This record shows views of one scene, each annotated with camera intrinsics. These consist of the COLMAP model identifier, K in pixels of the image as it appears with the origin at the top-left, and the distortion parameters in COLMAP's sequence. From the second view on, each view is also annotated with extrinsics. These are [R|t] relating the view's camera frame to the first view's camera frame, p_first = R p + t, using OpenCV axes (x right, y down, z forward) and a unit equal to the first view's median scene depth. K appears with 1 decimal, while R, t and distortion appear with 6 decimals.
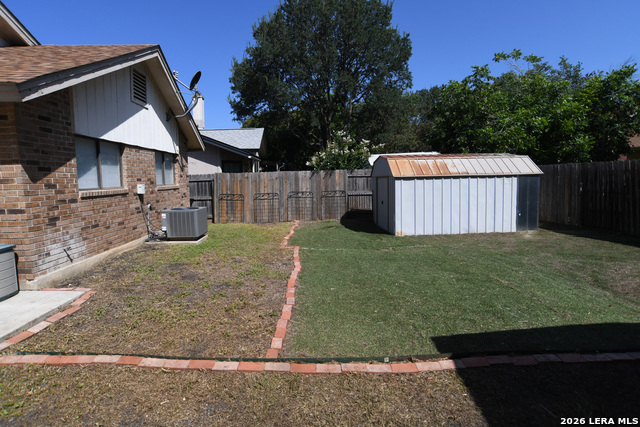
lens RADIAL K [[328.0, 0, 316.0], [0, 328.0, 213.3], [0, 0, 1]] dist [-0.100014, 0.047798]
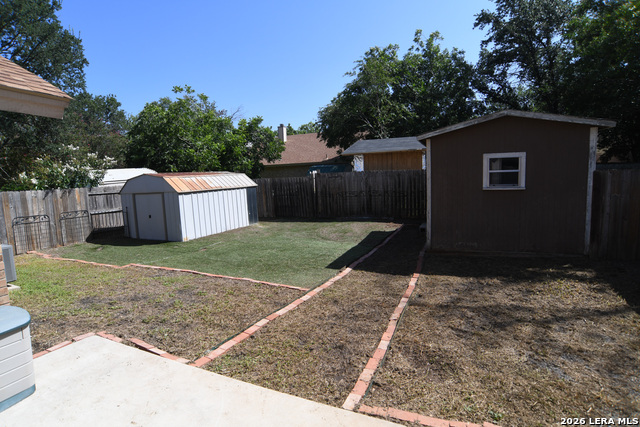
lens RADIAL K [[328.0, 0, 316.0], [0, 328.0, 213.3], [0, 0, 1]] dist [-0.100014, 0.047798]
pose [[0.464552, -0.095226, 0.880411, -0.847882], [0.124832, 0.991316, 0.041353, -0.032694], [-0.876703, 0.090692, 0.472405, 0.010030]]
